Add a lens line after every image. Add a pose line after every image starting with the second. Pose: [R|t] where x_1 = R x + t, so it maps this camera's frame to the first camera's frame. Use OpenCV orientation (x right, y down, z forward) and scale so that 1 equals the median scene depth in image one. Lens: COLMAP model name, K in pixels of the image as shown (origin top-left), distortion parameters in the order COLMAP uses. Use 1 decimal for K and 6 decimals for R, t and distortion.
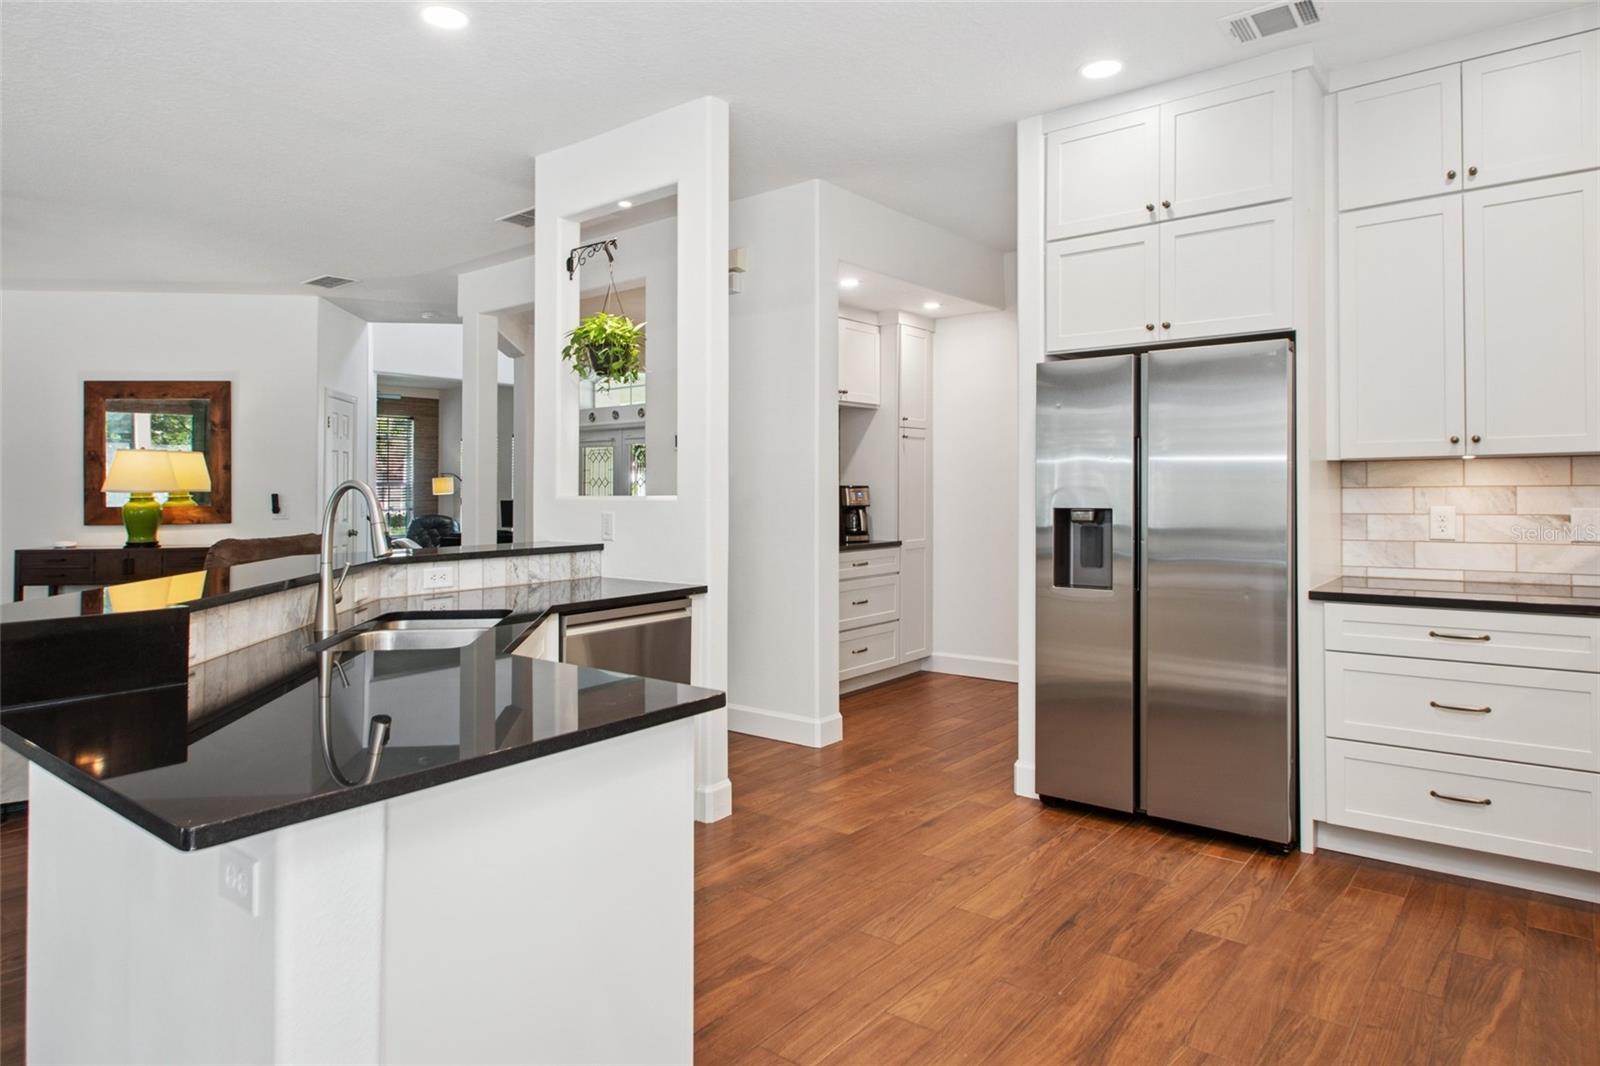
lens RADIAL K [[965.2, 0, 811.8], [0, 965.2, 479.7], [0, 0, 1]] dist [0.011145, -0.007557]
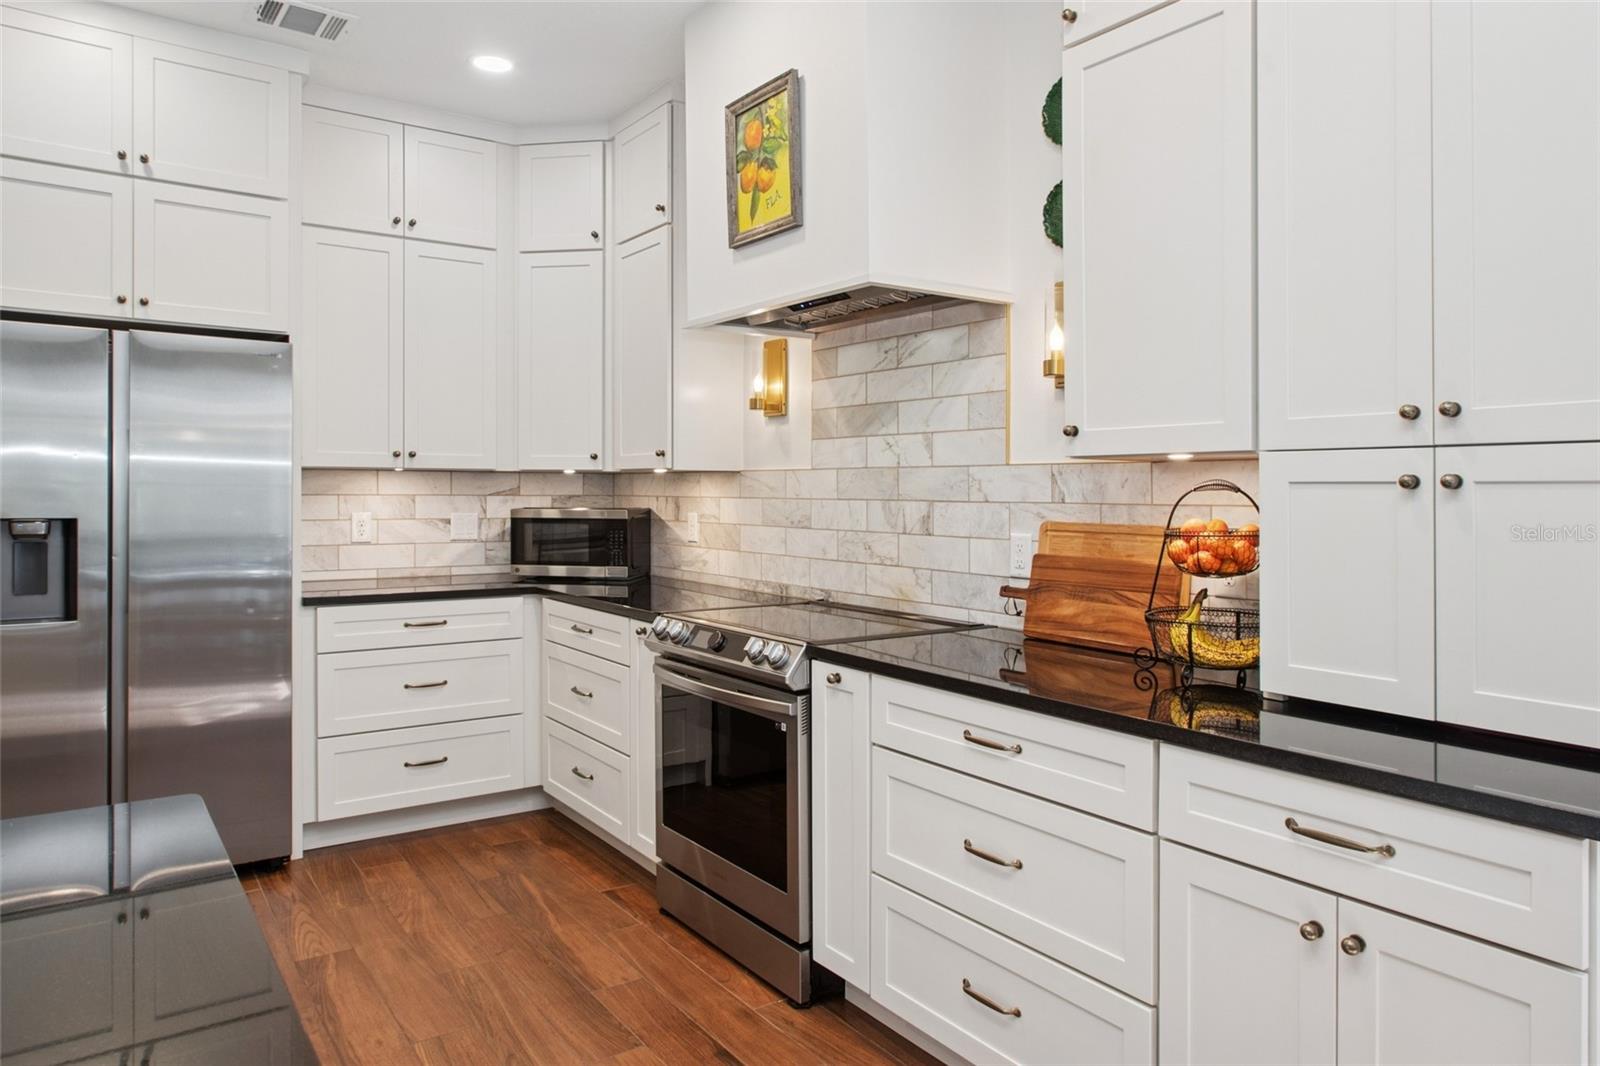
lens RADIAL K [[1022.7, 0, 792.7], [0, 1022.7, 489.7], [0, 0, 1]] dist [-0.021032, 0.014983]
pose [[0.282122, 0.014783, 0.959265, -0.349455], [-0.021700, 0.999724, -0.009024, 0.001584], [-0.959133, -0.018270, 0.282365, 0.211838]]
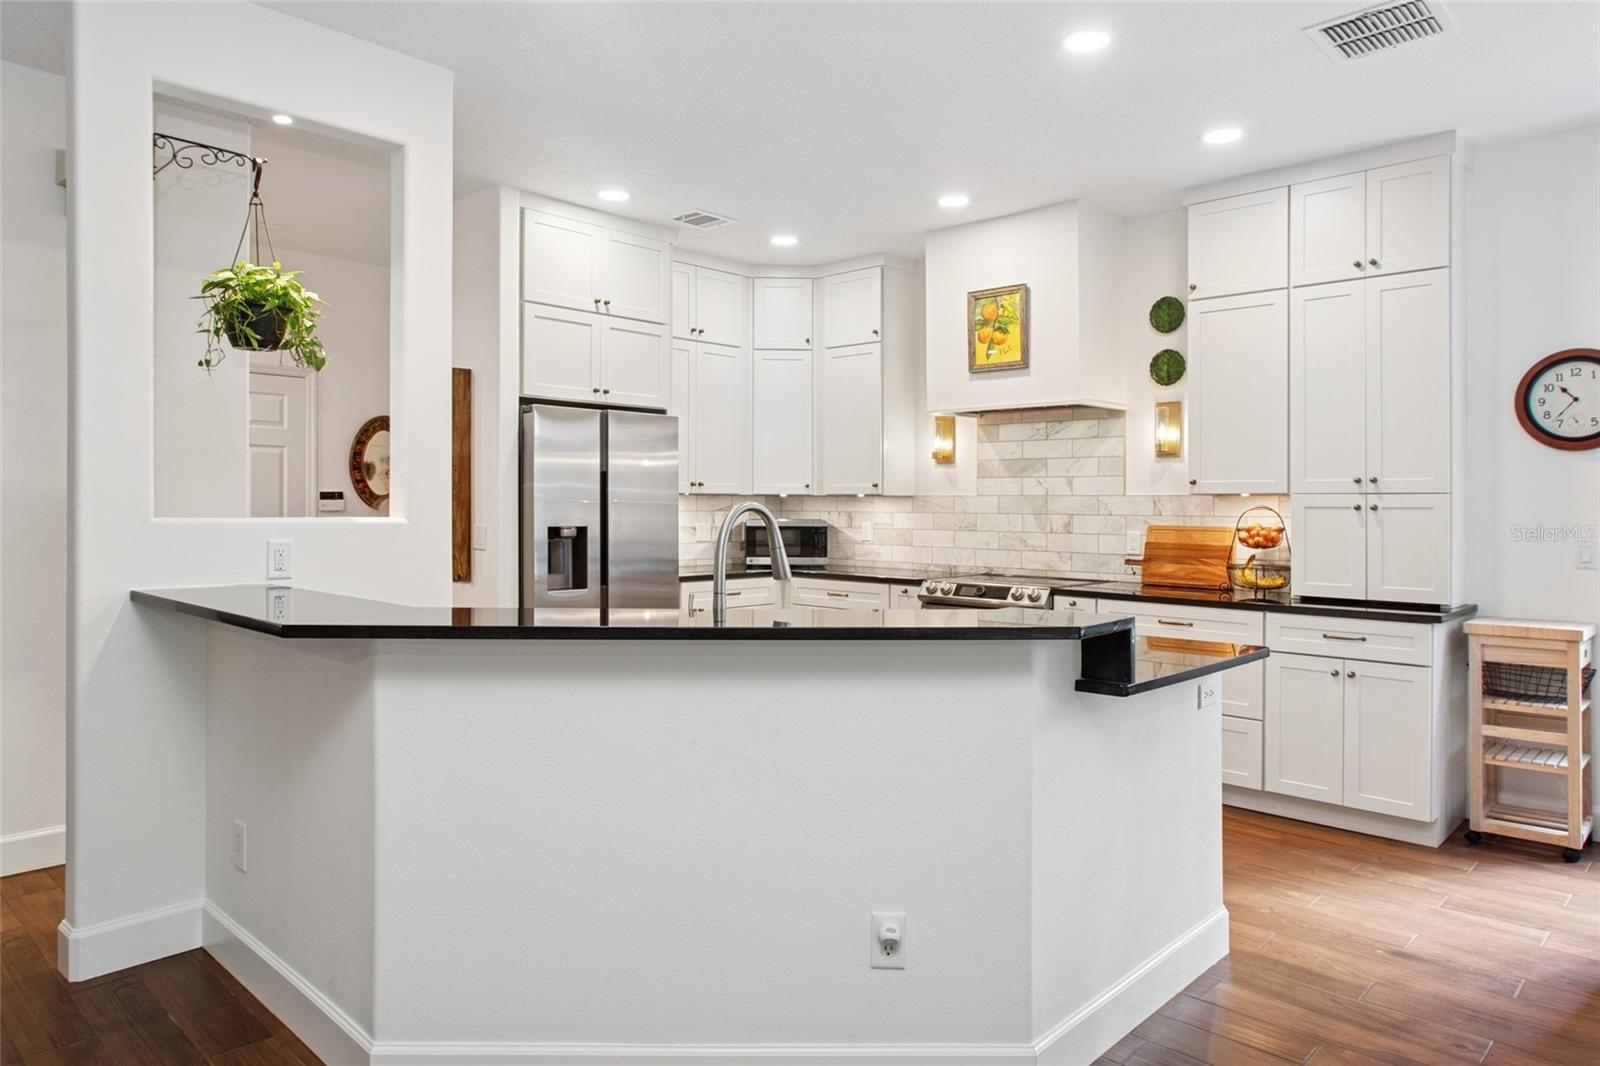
lens RADIAL K [[1022.7, 0, 787.9], [0, 1022.7, 508.1], [0, 0, 1]] dist [-0.021032, 0.014983]
pose [[0.089978, 0.007433, 0.995916, -1.122018], [-0.019322, 0.999797, -0.005716, 0.008575], [-0.995756, -0.018729, 0.090104, 0.658763]]
